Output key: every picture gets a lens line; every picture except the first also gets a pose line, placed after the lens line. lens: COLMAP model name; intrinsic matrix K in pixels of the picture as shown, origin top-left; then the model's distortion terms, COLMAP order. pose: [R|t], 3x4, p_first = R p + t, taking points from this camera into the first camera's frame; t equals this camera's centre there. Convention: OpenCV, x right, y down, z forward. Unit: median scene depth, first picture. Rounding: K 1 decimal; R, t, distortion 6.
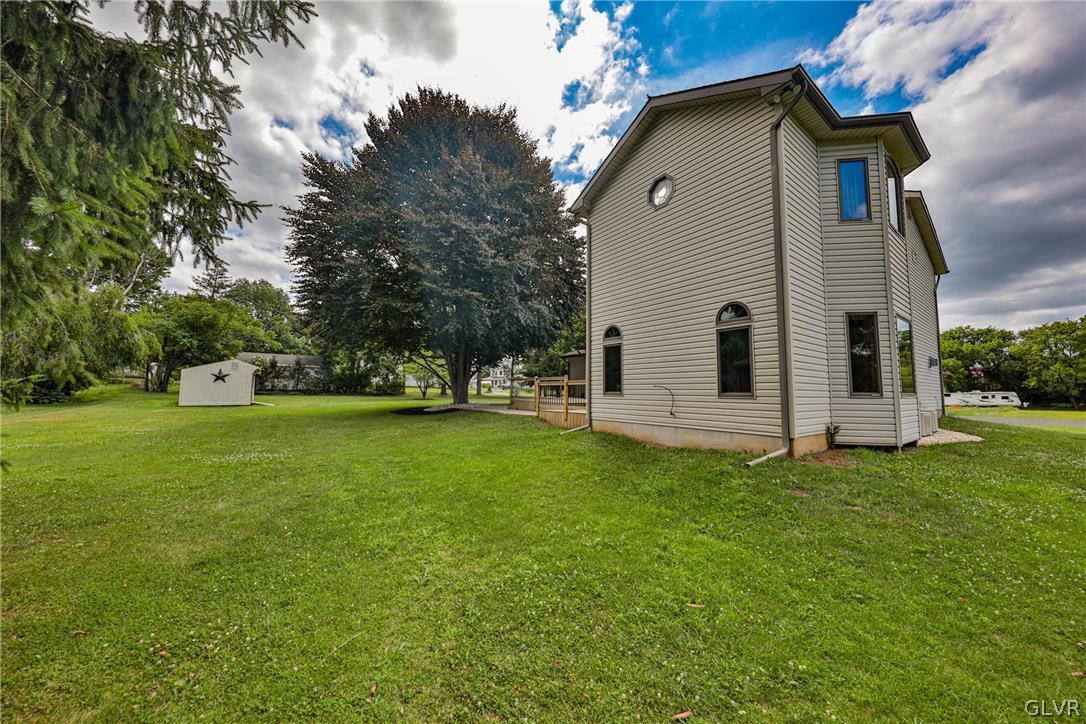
lens RADIAL K [[370.2, 0, 541.9], [0, 370.2, 363.2], [0, 0, 1]] dist [-0.000368, -0.002216]
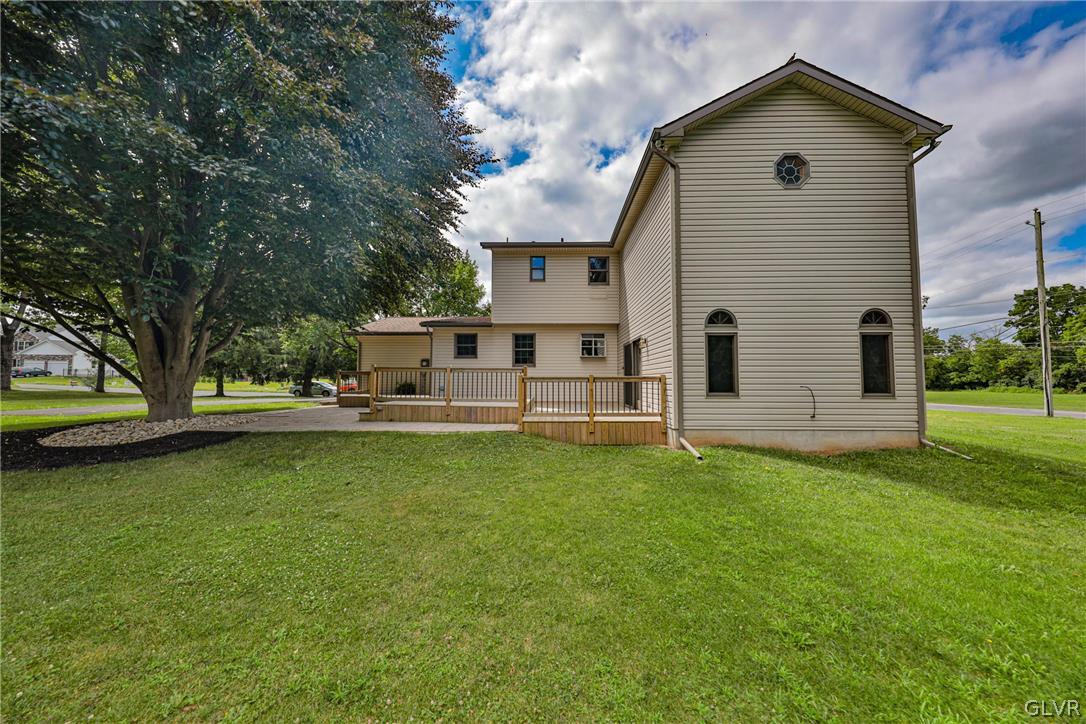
lens RADIAL K [[370.2, 0, 546.9], [0, 370.2, 363.6], [0, 0, 1]] dist [-0.000368, -0.002216]
pose [[0.603982, 0.029798, 0.796441, -0.369175], [-0.059568, 0.998194, 0.007827, 0.017063], [-0.794769, -0.052169, 0.604666, 0.449938]]
